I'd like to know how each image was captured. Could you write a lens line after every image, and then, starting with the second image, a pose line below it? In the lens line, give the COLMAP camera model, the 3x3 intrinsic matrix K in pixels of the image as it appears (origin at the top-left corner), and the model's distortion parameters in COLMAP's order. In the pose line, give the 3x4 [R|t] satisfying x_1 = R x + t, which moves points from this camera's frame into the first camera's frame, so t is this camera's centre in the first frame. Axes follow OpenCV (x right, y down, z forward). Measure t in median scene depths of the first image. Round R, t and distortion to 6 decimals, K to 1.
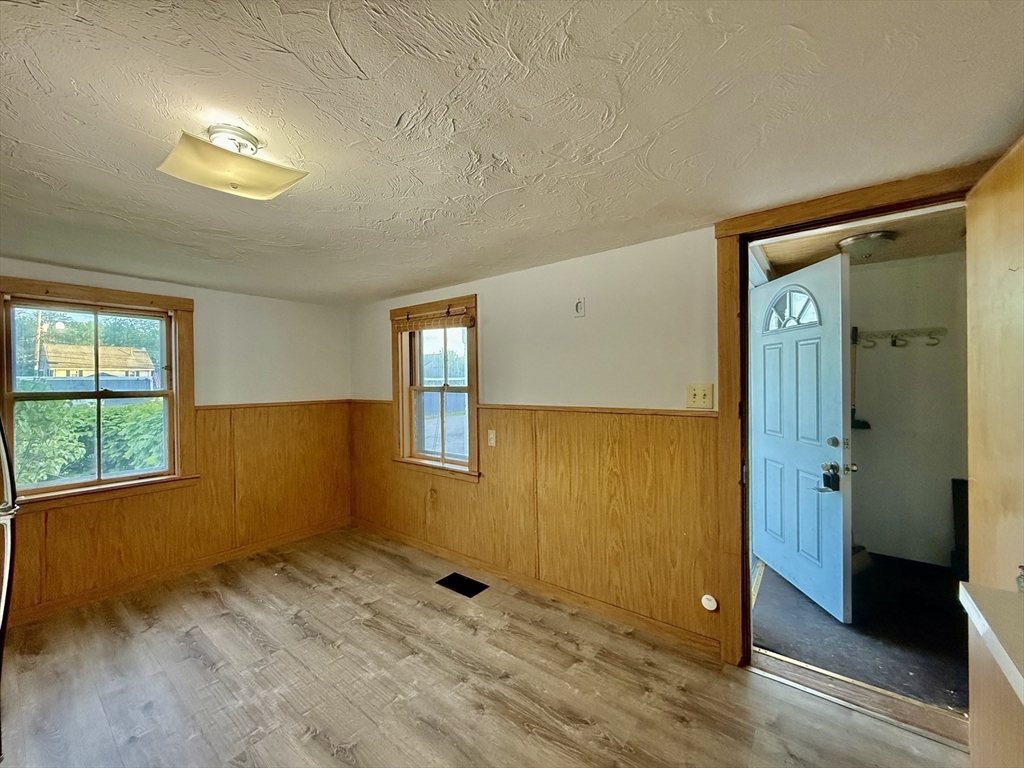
lens RADIAL K [[408.1, 0, 508.8], [0, 408.1, 383.9], [0, 0, 1]] dist [-0.001509, 0.000145]
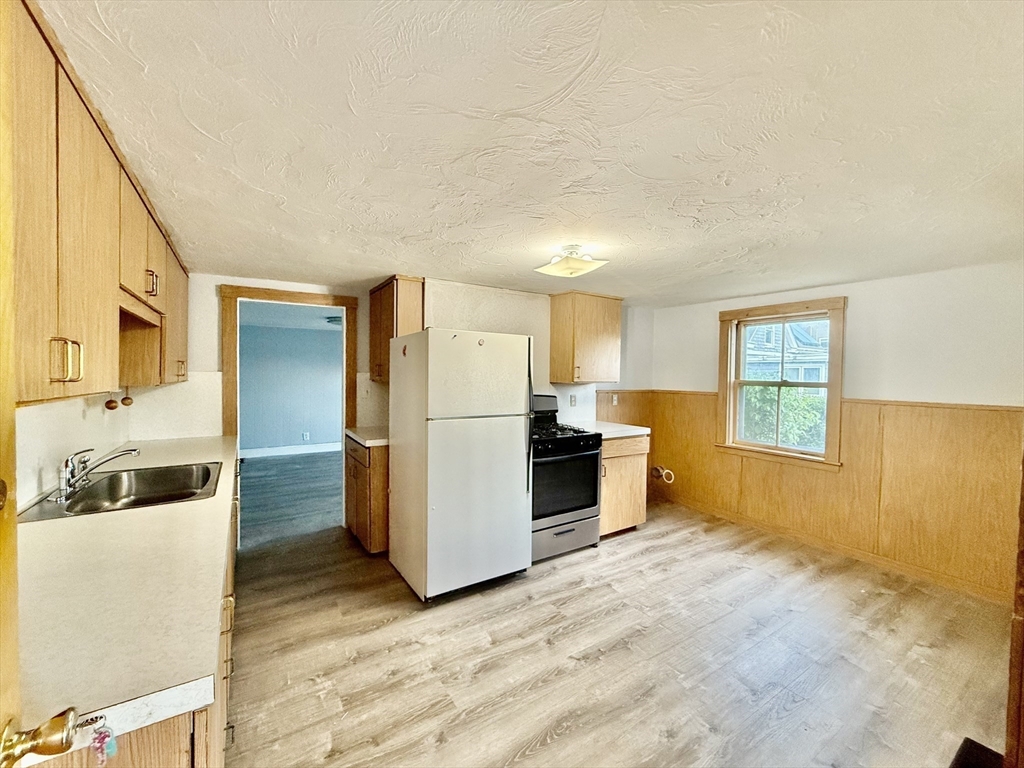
lens RADIAL K [[408.1, 0, 508.8], [0, 408.1, 383.9], [0, 0, 1]] dist [-0.001509, 0.000145]
pose [[-0.329032, 0.031637, -0.943789, 0.550294], [-0.014168, 0.999161, 0.038433, -0.011480], [0.944212, 0.026018, -0.328308, 0.586684]]
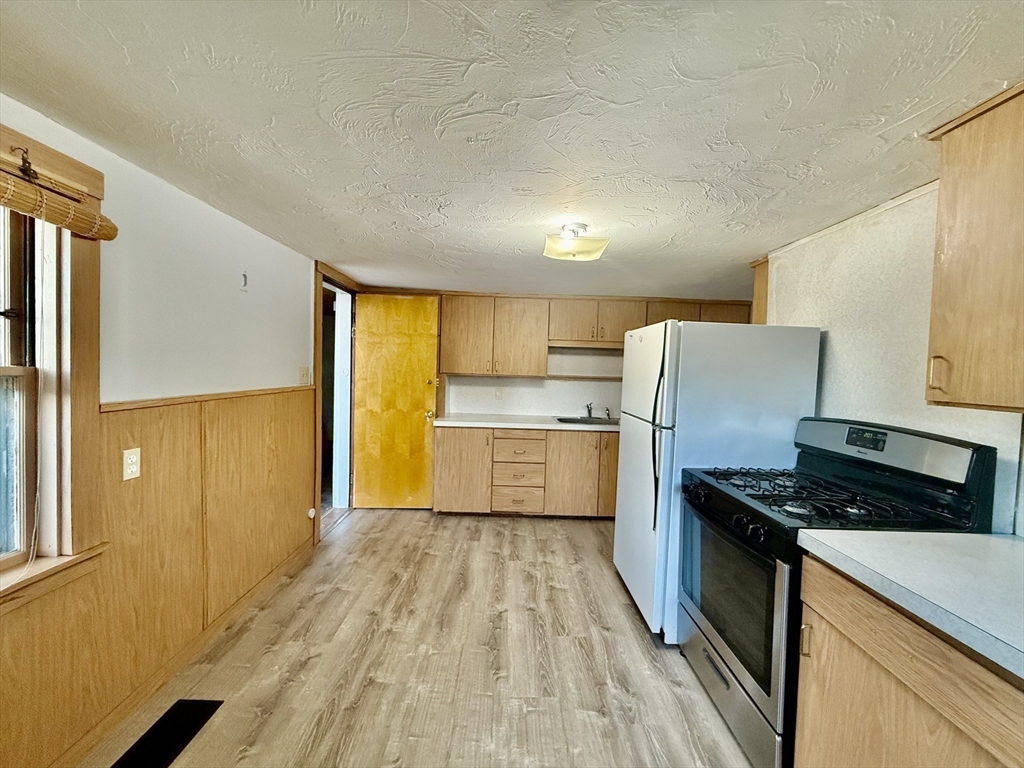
lens RADIAL K [[408.1, 0, 508.8], [0, 408.1, 383.9], [0, 0, 1]] dist [-0.001509, 0.000145]
pose [[-0.620073, -0.035023, 0.783762, -0.801444], [-0.014471, 0.999344, 0.033207, 0.002062], [-0.784411, 0.009249, -0.620173, 0.980441]]
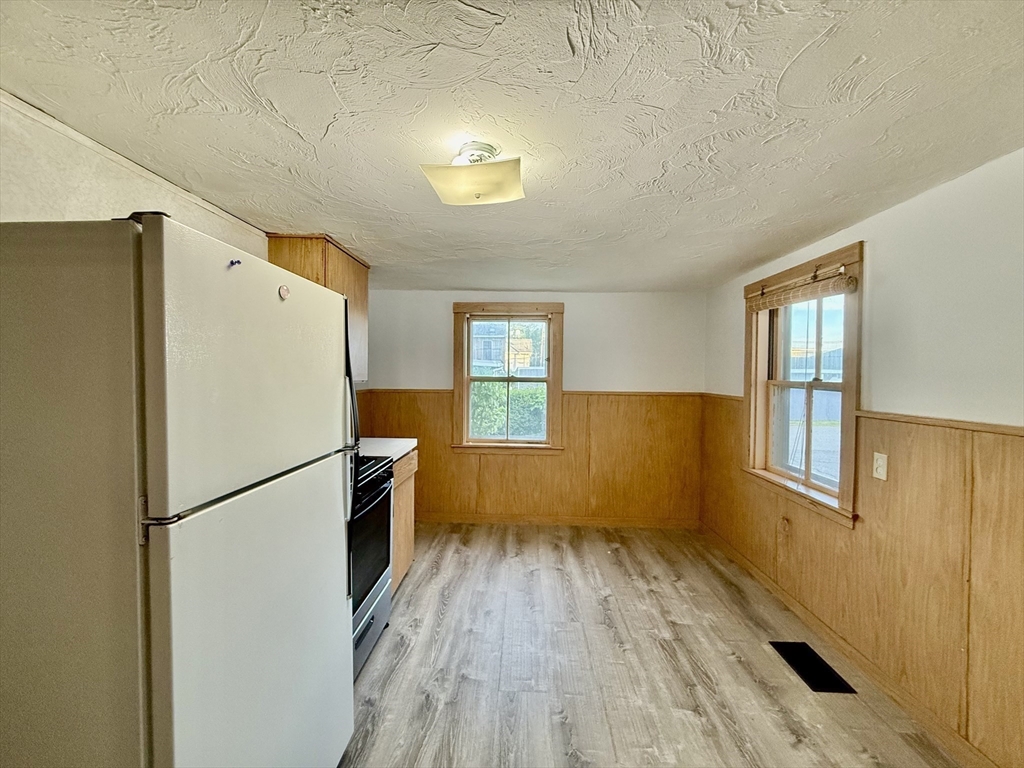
lens RADIAL K [[408.1, 0, 508.8], [0, 408.1, 383.9], [0, 0, 1]] dist [-0.001509, 0.000145]
pose [[0.584254, 0.038039, -0.810679, 0.133978], [-0.021349, 0.999276, 0.031502, -0.001358], [0.811290, -0.001098, 0.584643, 0.174796]]
